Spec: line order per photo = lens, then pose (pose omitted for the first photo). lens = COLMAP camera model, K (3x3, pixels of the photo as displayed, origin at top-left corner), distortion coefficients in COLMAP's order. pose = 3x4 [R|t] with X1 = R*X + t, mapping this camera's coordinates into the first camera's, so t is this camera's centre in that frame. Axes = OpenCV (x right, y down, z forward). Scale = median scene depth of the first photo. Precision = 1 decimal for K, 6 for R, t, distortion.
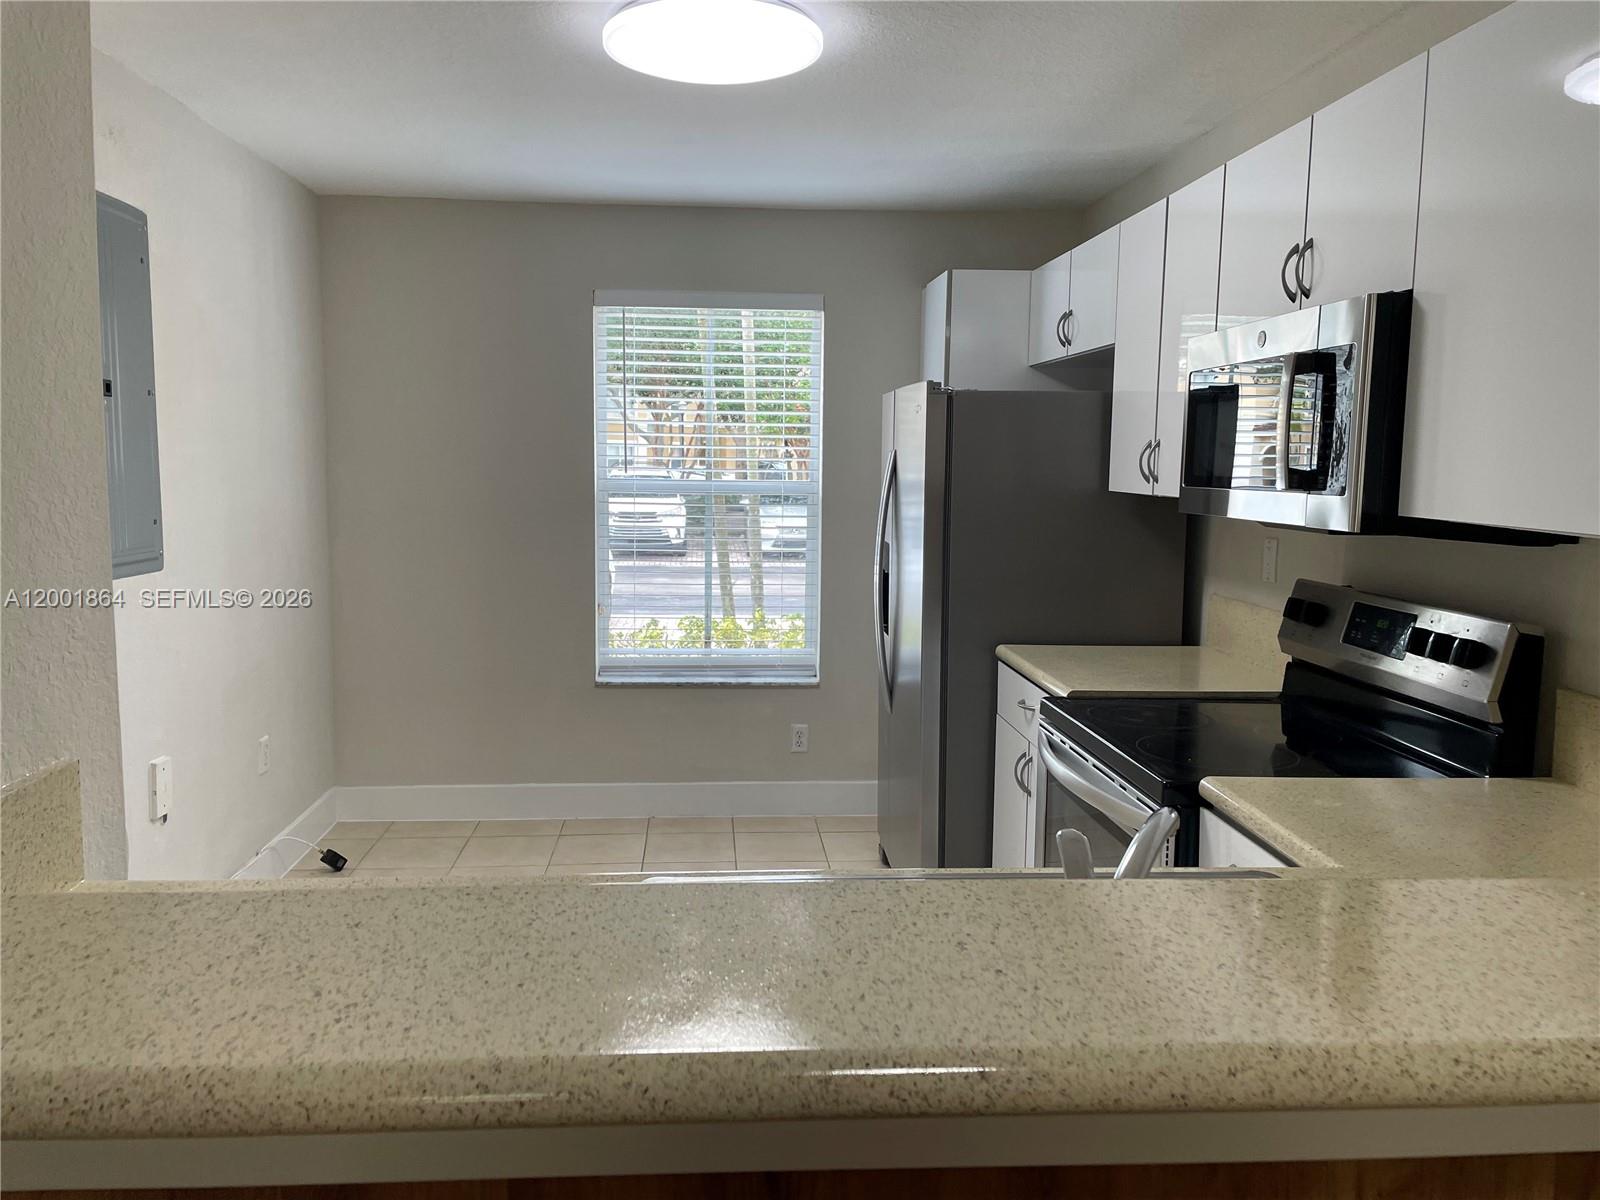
lens RADIAL K [[1207.8, 0, 779.2], [0, 1207.8, 584.8], [0, 0, 1]] dist [0.090551, -0.110038]
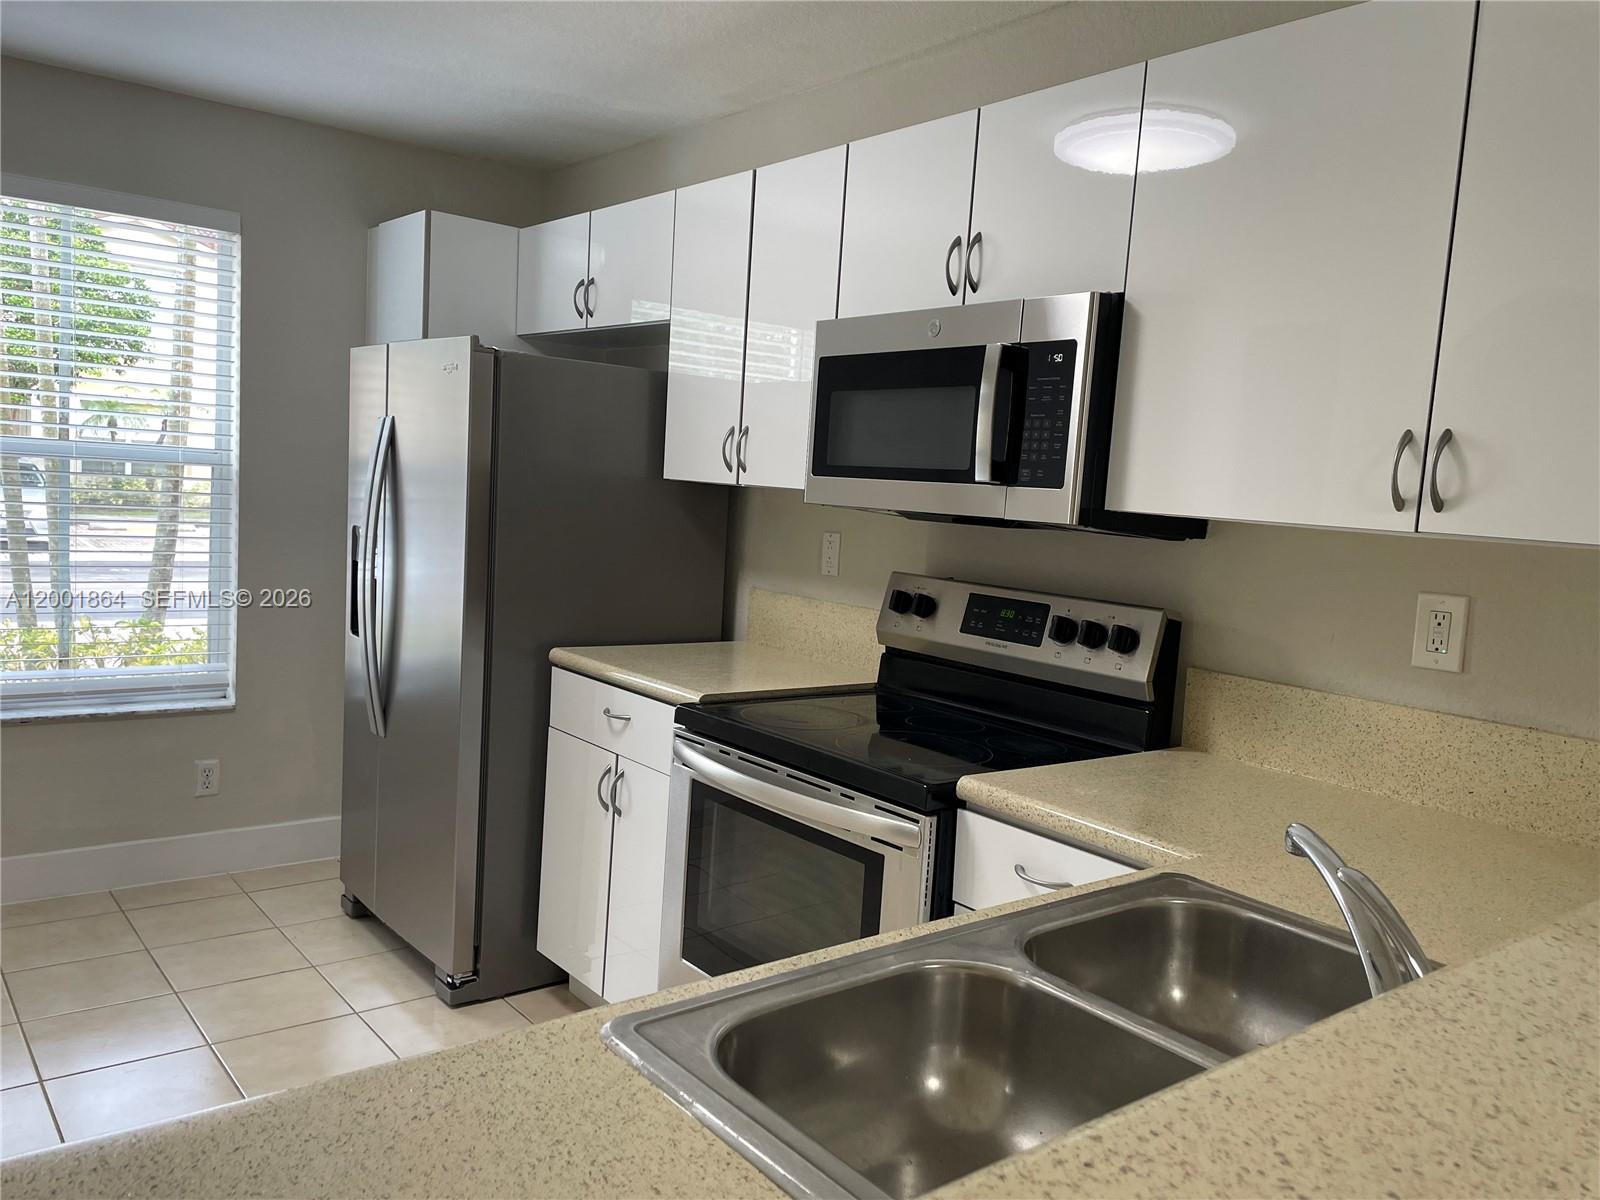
lens RADIAL K [[1207.8, 0, 813.3], [0, 1207.8, 602.4], [0, 0, 1]] dist [0.090551, -0.110038]
pose [[0.813470, -0.015858, 0.581390, -0.192214], [0.006221, 0.999808, 0.018566, 0.001398], [-0.581573, -0.011486, 0.813413, 0.192111]]
